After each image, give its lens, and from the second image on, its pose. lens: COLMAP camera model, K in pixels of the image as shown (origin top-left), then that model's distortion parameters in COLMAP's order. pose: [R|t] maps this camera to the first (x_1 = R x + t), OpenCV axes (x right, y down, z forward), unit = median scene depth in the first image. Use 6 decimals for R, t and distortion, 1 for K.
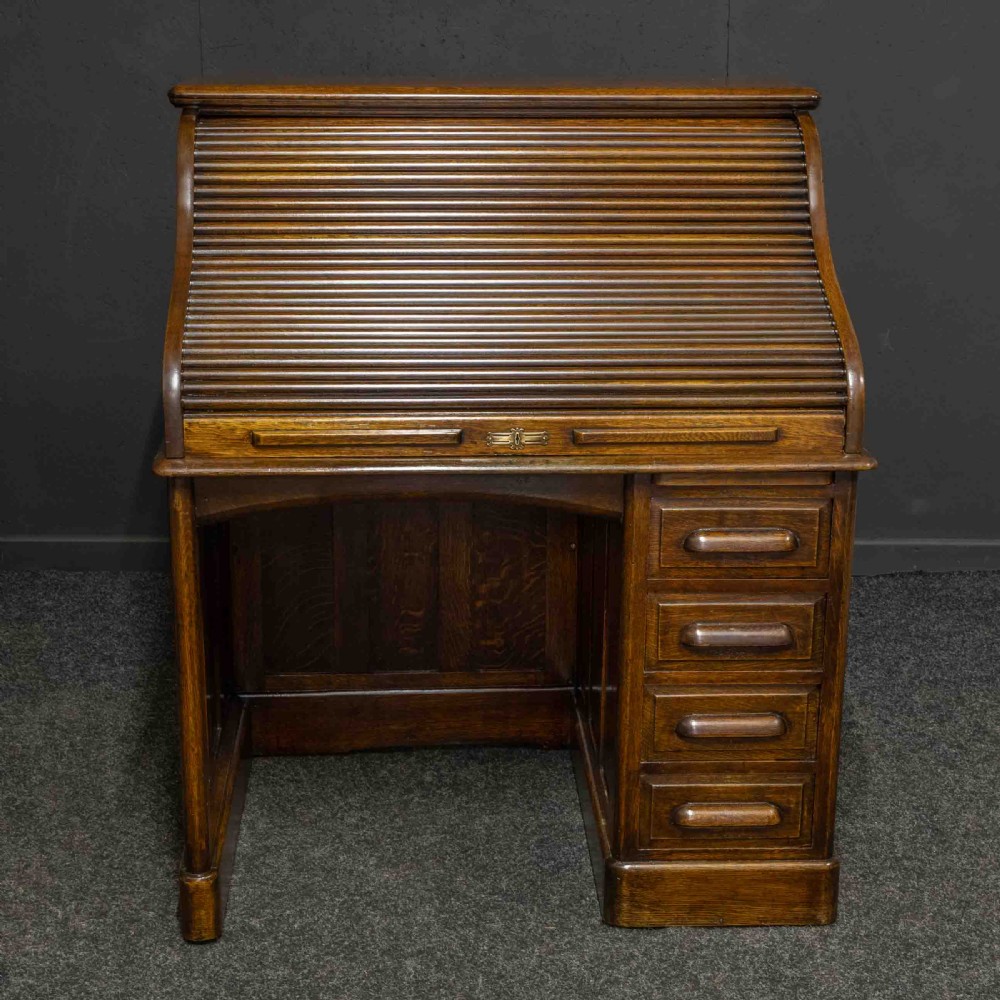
lens RADIAL K [[1935.8, 0, 502.0], [0, 1935.8, 499.1], [0, 0, 1]] dist [0.054530, 0.000000]
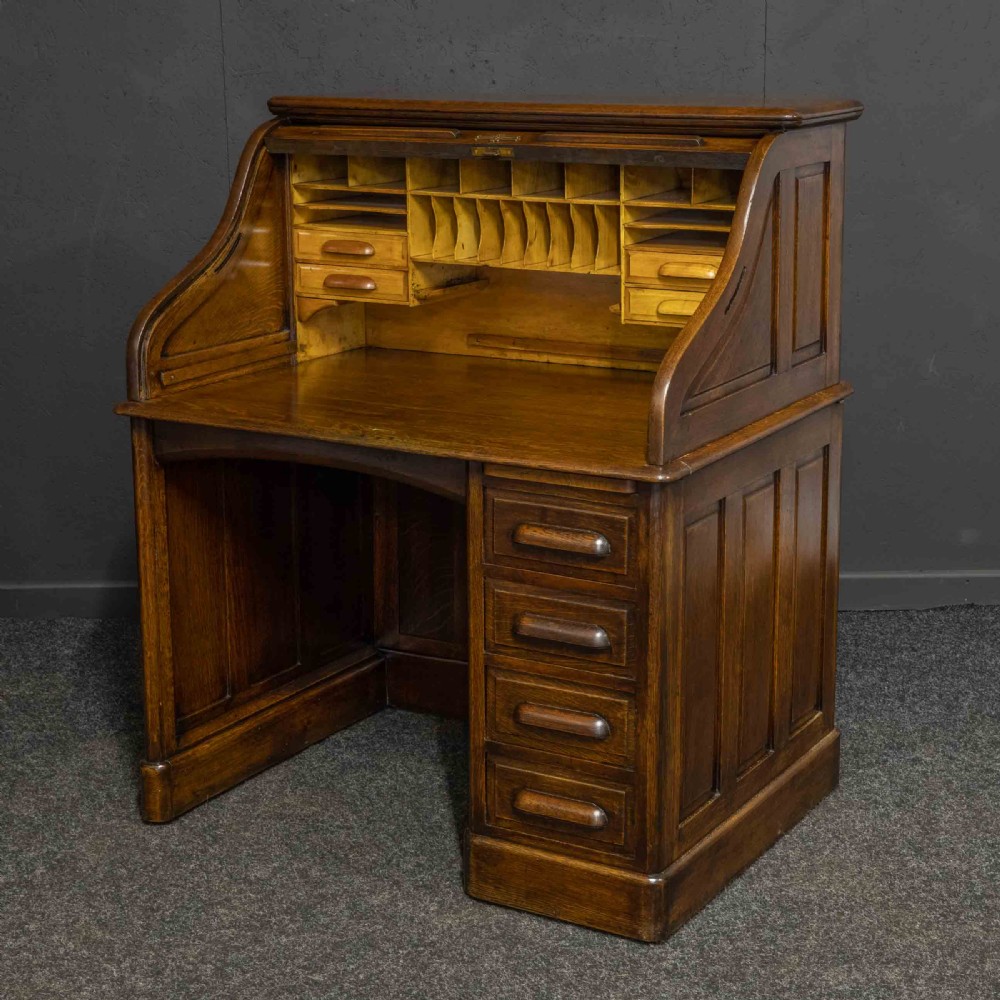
lens RADIAL K [[1999.3, 0, 528.1], [0, 1999.3, 464.9], [0, 0, 1]] dist [0.037652, 0.000000]
pose [[0.841122, 0.112063, -0.529108, 0.648143], [-0.135113, 0.990818, -0.004936, -0.009331], [0.523697, 0.075641, 0.848540, 0.083289]]
